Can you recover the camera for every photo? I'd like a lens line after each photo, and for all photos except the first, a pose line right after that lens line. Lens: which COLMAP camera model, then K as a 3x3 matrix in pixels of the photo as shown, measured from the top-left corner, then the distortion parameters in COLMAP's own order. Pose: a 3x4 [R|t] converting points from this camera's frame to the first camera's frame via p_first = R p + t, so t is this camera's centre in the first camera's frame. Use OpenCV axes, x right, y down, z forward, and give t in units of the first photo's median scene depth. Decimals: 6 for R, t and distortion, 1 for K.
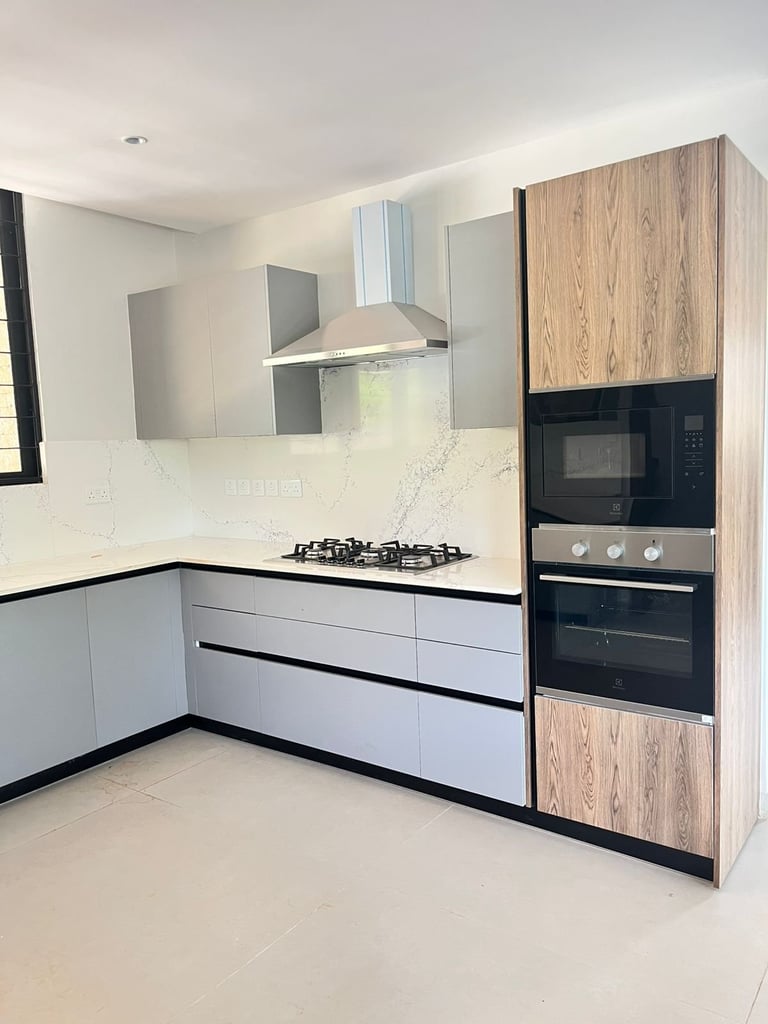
lens RADIAL K [[783.0, 0, 380.3], [0, 783.0, 523.0], [0, 0, 1]] dist [0.077863, -0.112208]
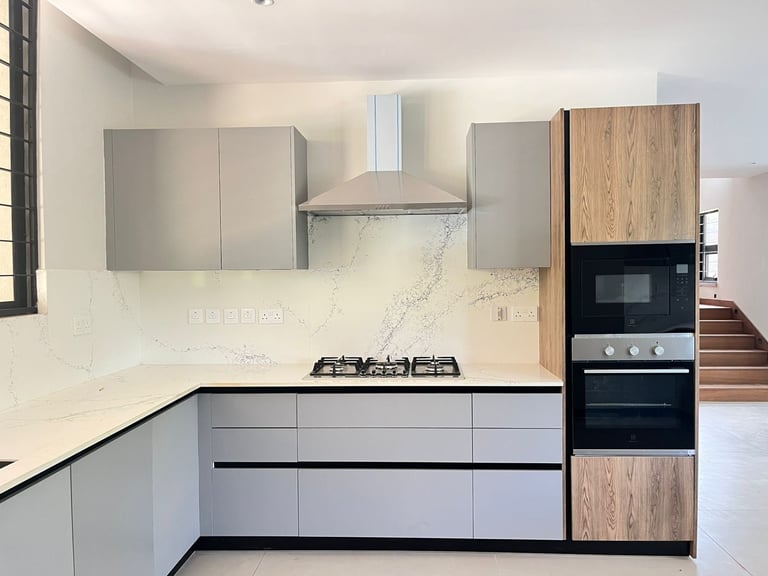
lens RADIAL K [[587.3, 0, 391.8], [0, 587.3, 291.6], [0, 0, 1]] dist [0.077863, -0.112208]
pose [[0.828914, 0.010982, 0.559268, -0.711084], [0.041542, 0.995838, -0.081126, -0.003689], [-0.557831, 0.090480, 0.825008, 0.289156]]
